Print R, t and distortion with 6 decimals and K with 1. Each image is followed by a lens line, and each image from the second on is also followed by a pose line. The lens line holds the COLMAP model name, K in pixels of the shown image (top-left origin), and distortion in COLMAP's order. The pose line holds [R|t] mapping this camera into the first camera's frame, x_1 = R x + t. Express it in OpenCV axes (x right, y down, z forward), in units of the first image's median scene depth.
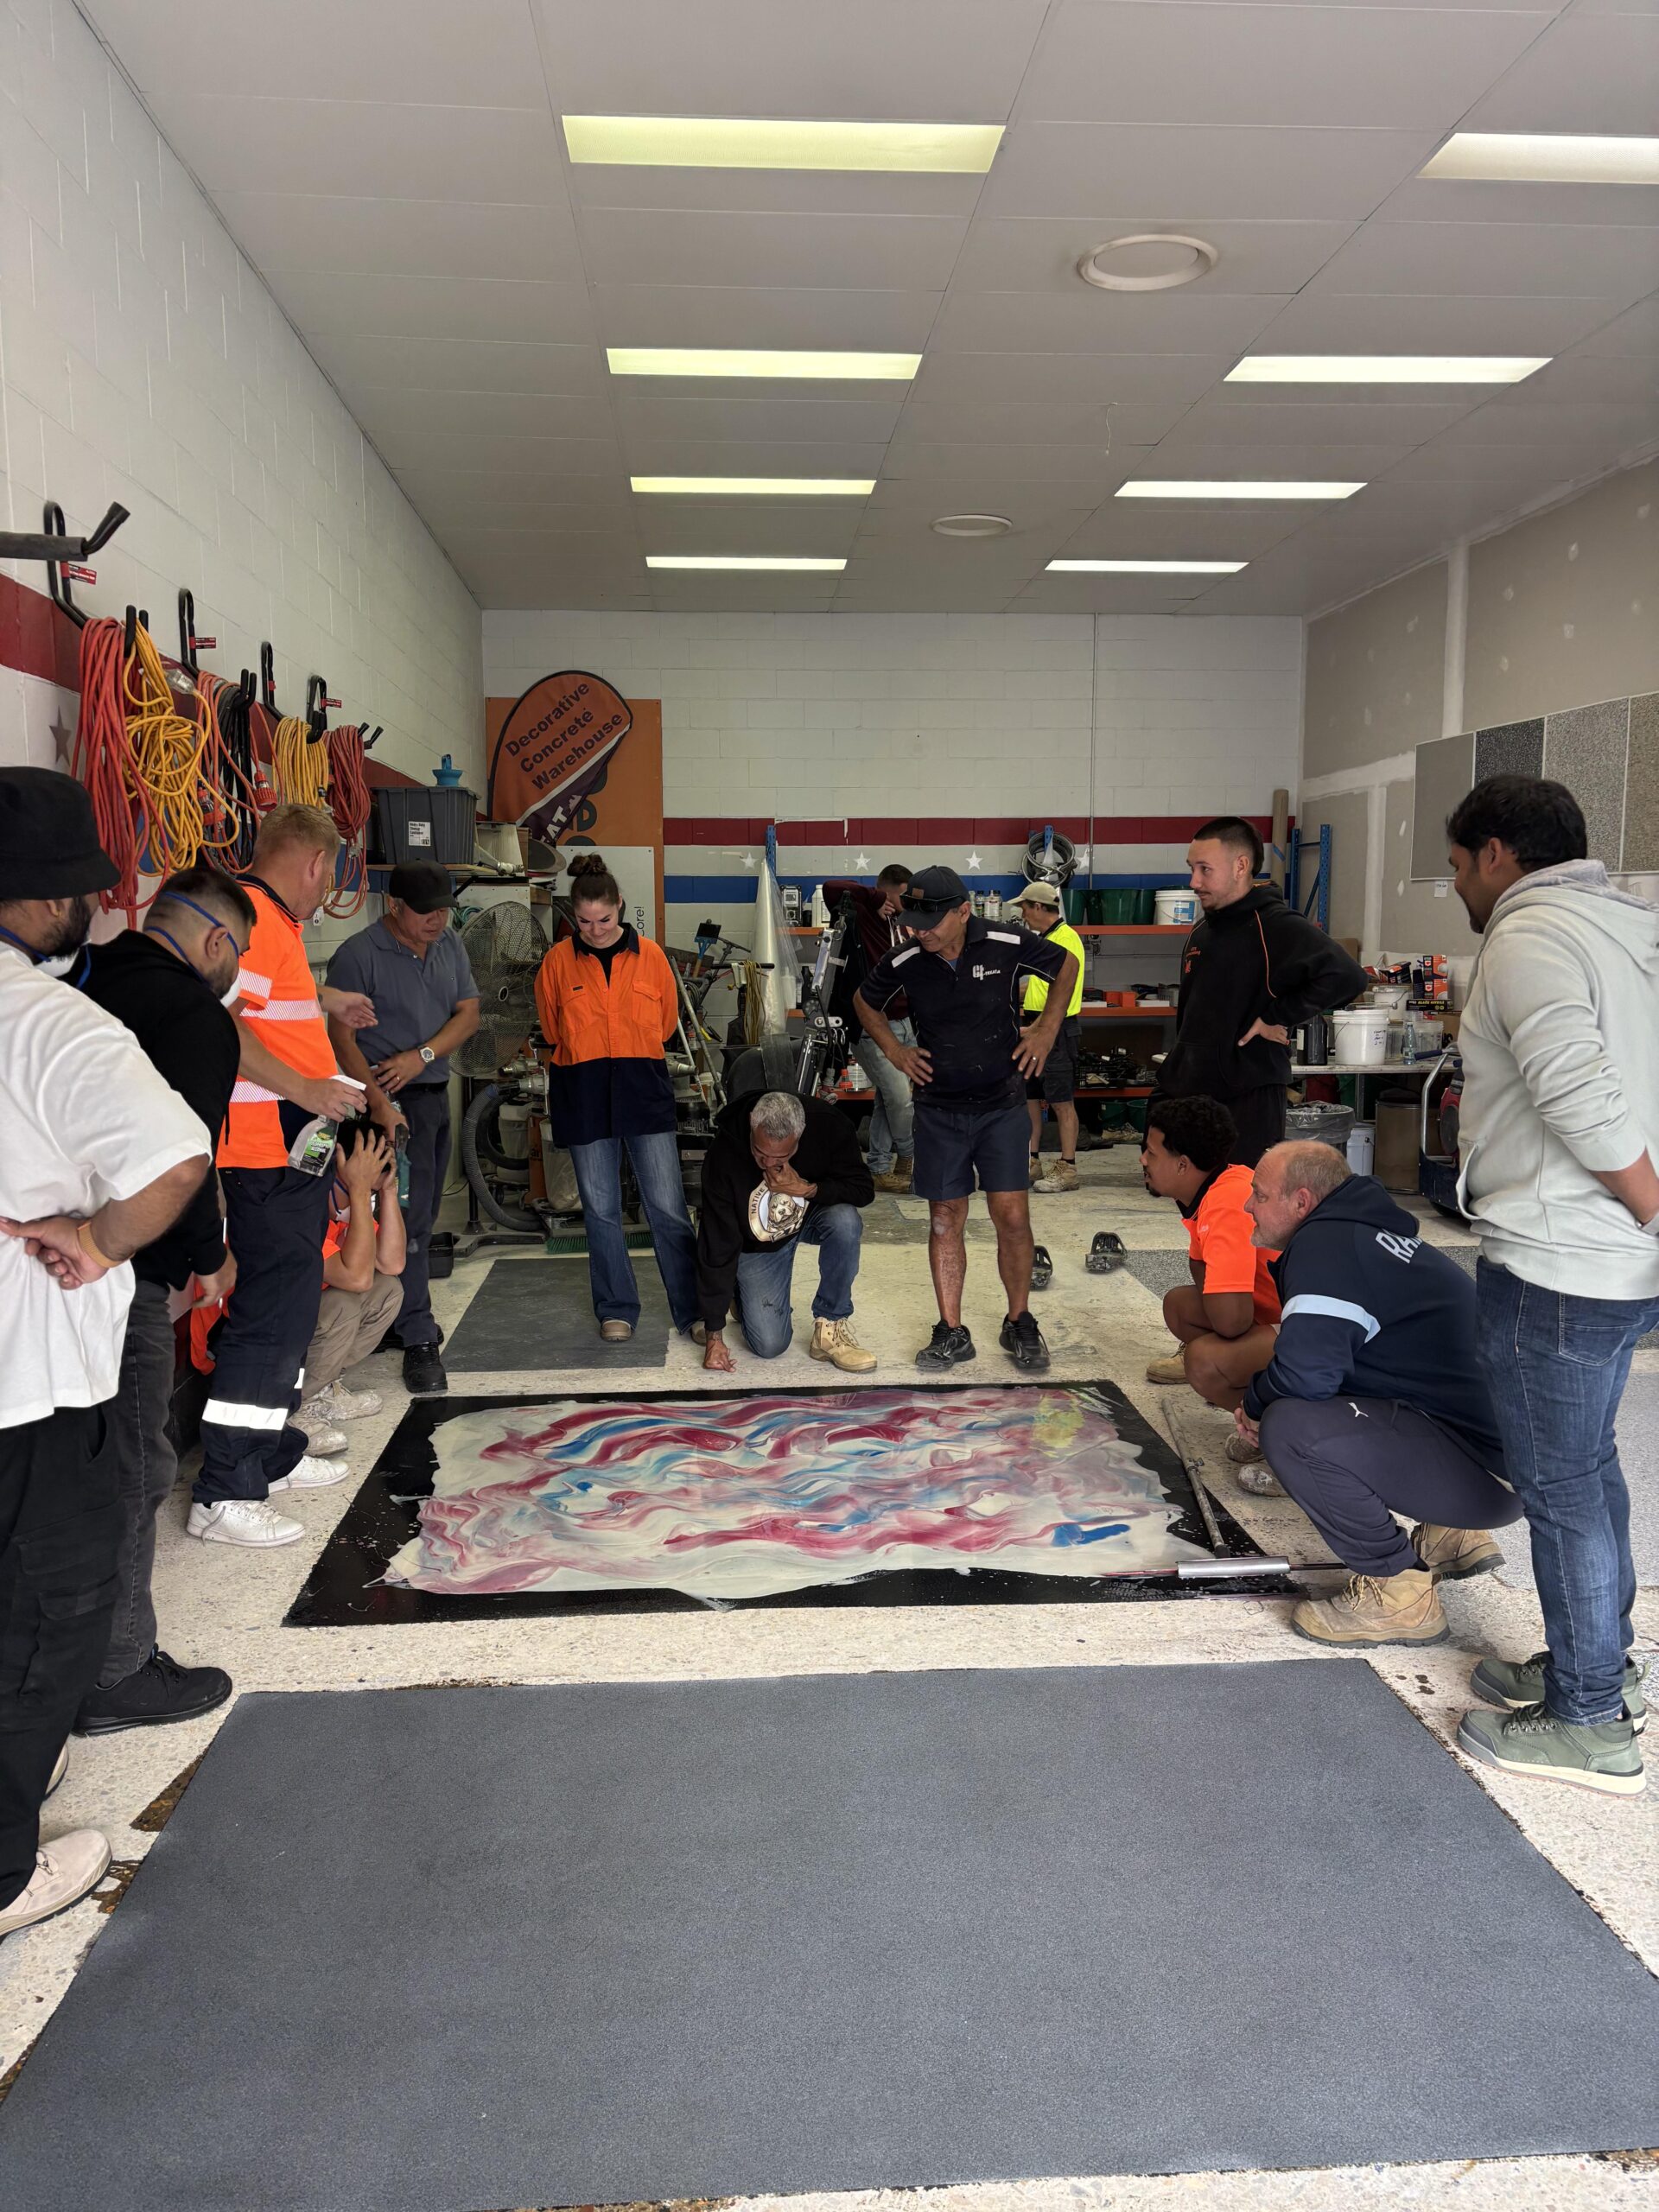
lens RADIAL K [[1680.1, 0, 825.7], [0, 1680.1, 1100.8], [0, 0, 1]] dist [0.048970, -0.053079]
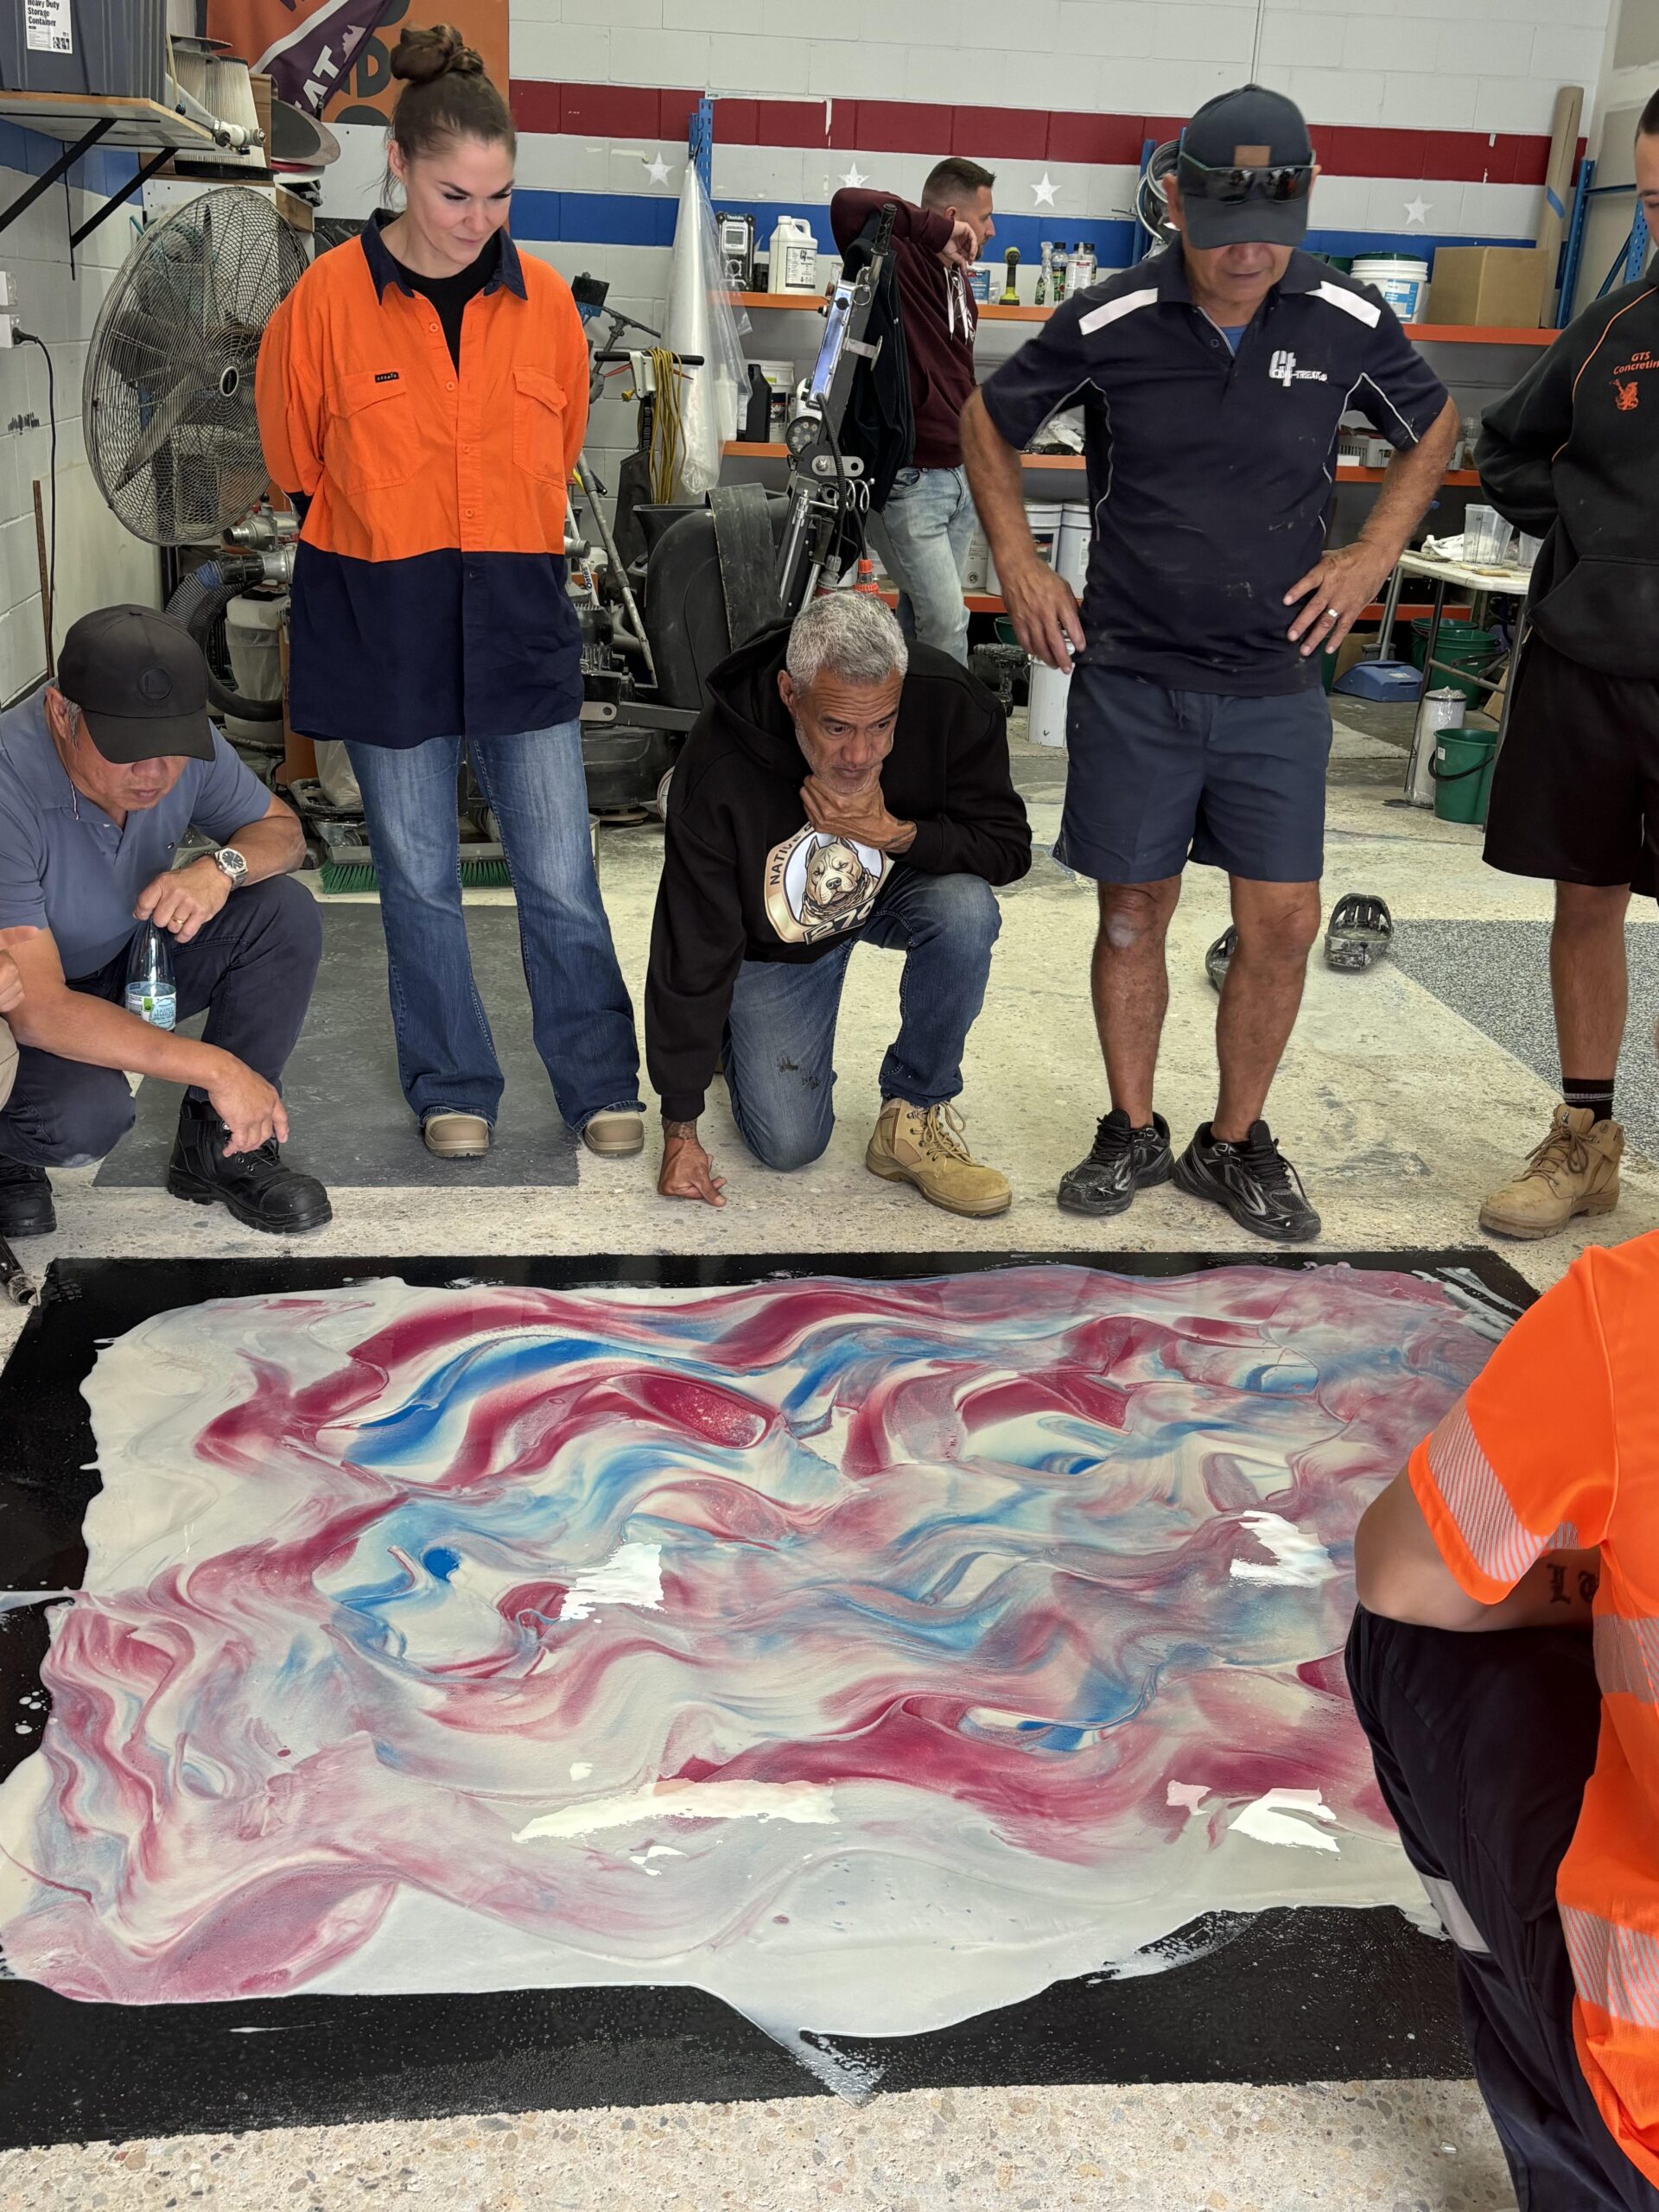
lens RADIAL K [[2200.6, 0, 790.3], [0, 2200.6, 1114.3], [0, 0, 1]] dist [0.012317, 0.000000]
pose [[0.997853, 0.028417, 0.059007, -0.067142], [-0.041546, 0.971135, 0.234884, -0.014209], [-0.050629, -0.236831, 0.970231, 0.353768]]
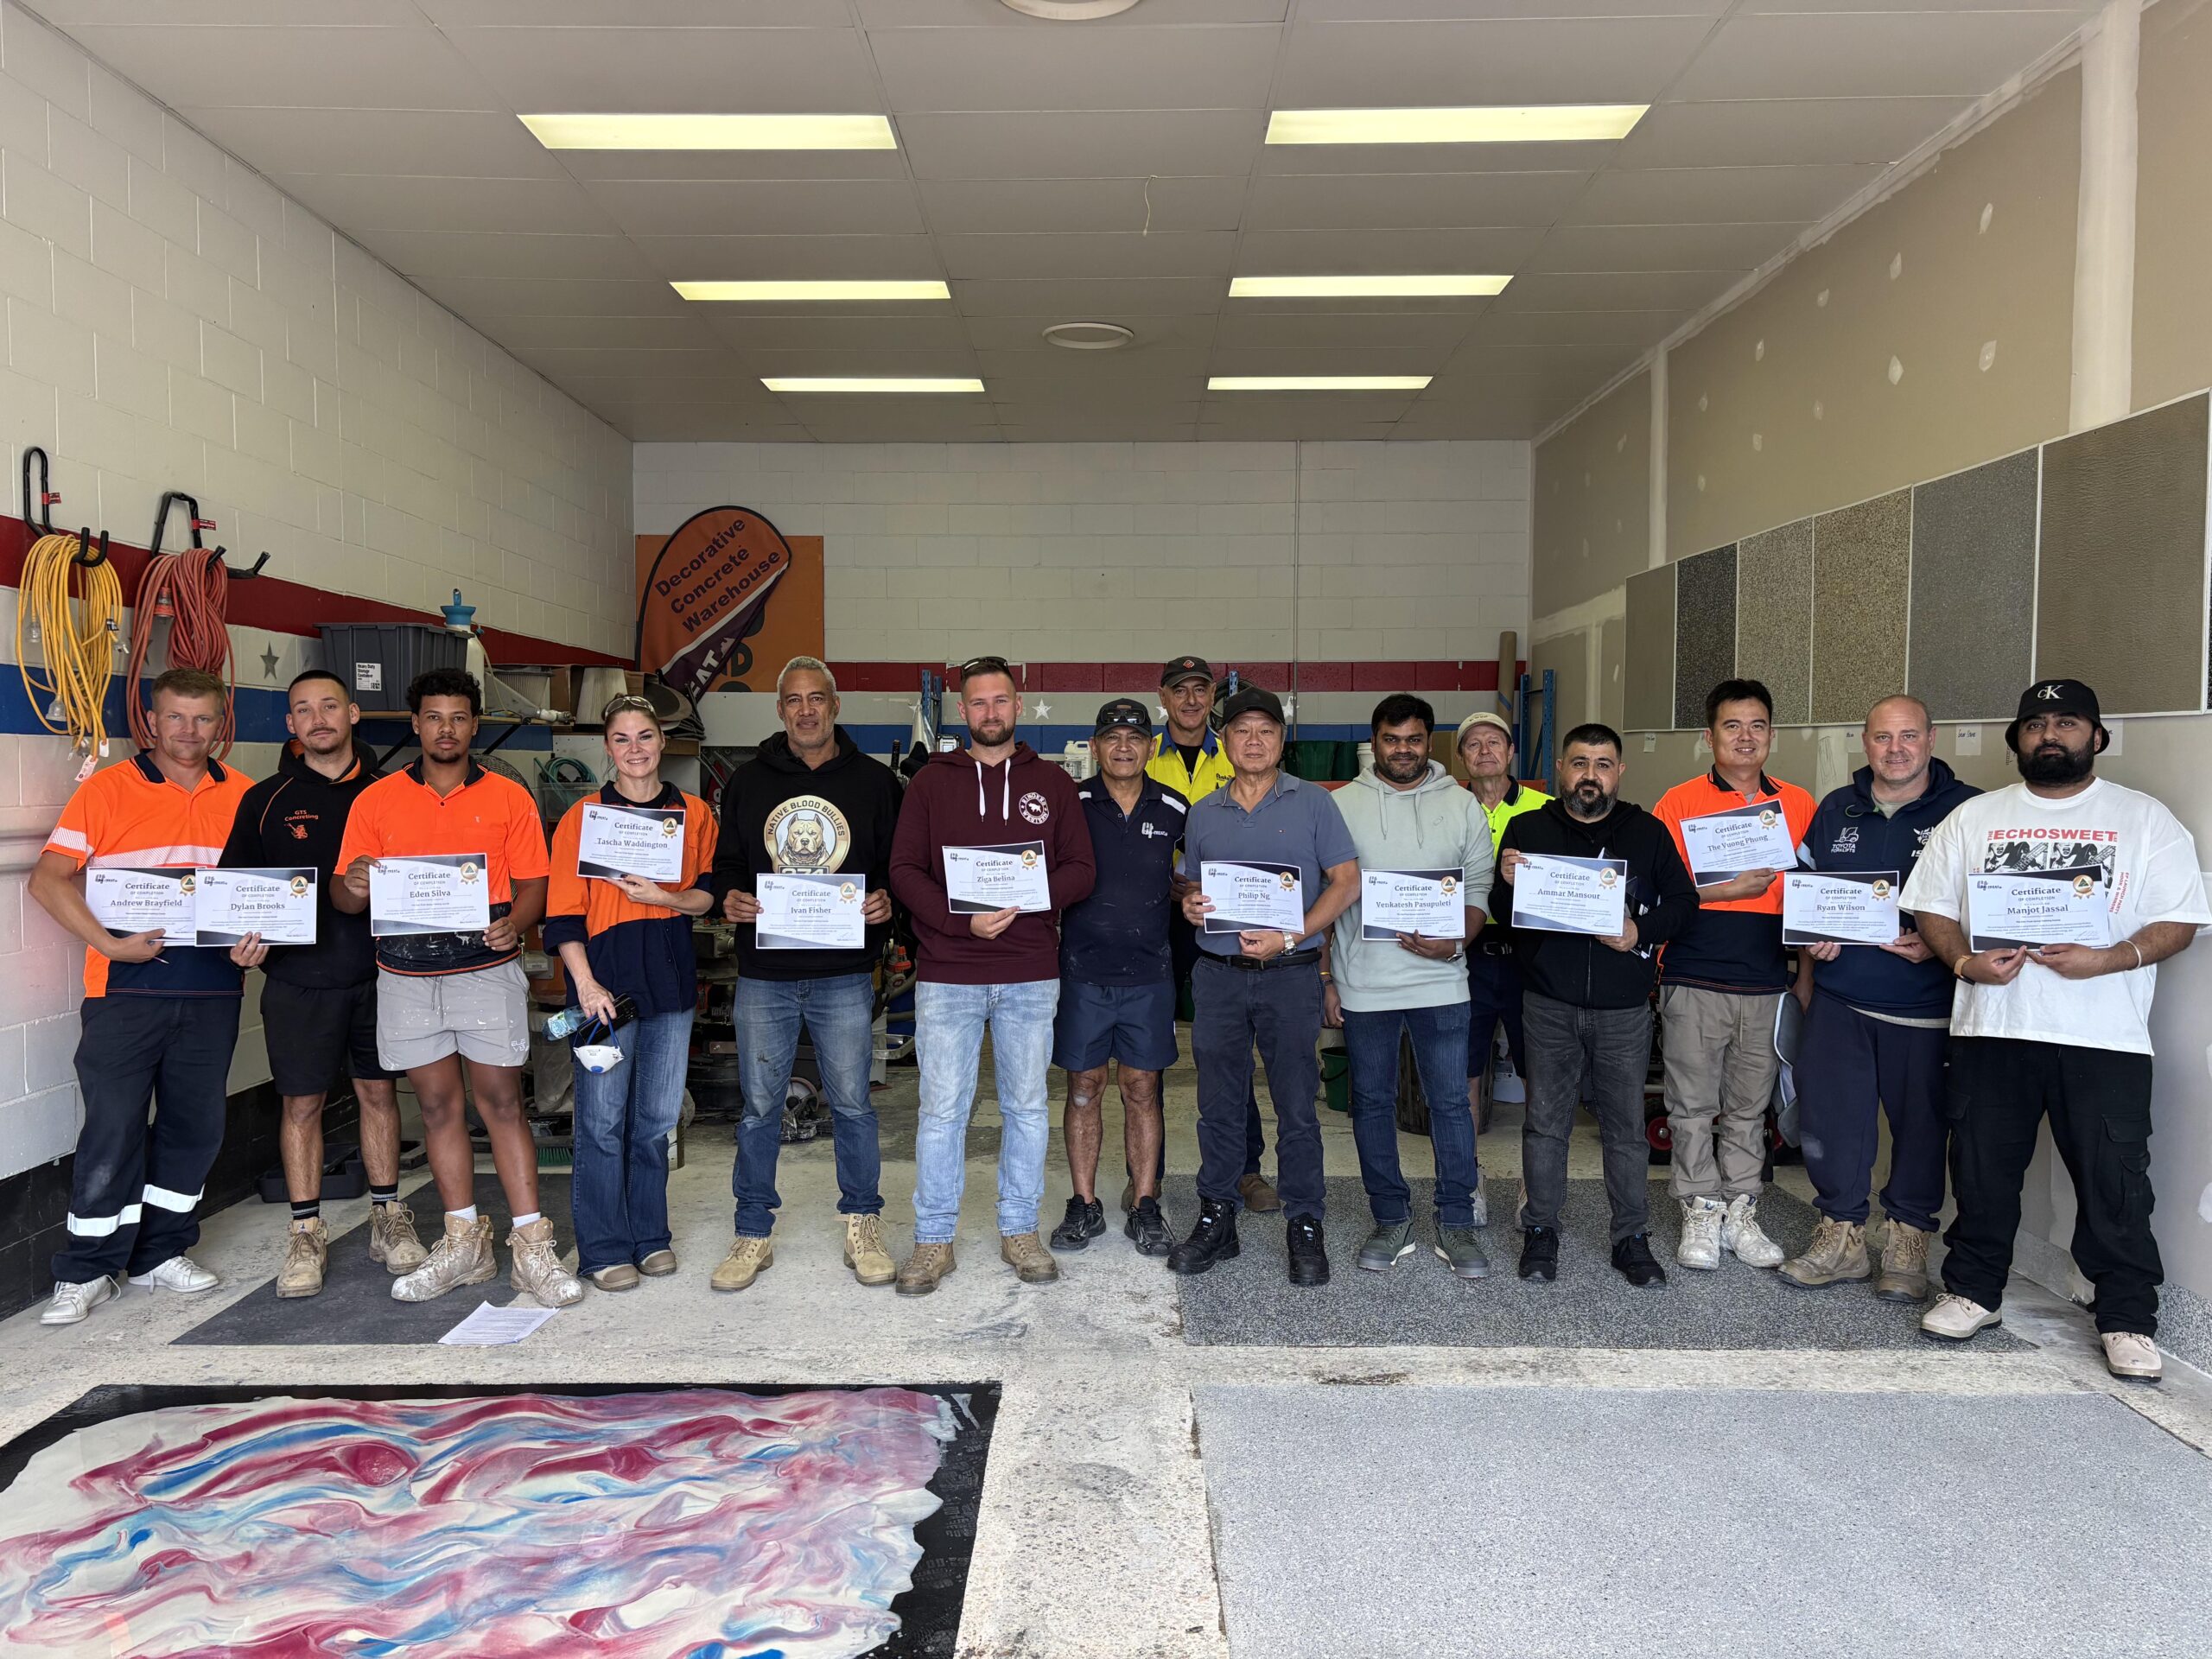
lens RADIAL K [[1680.1, 0, 1105.3], [0, 1680.1, 819.8], [0, 0, 1]] dist [0.048970, -0.053079]
pose [[0.996576, 0.006751, -0.082401, 0.249785], [-0.013079, 0.996984, -0.076503, -0.027088], [0.081636, 0.077319, 0.993659, 0.202092]]
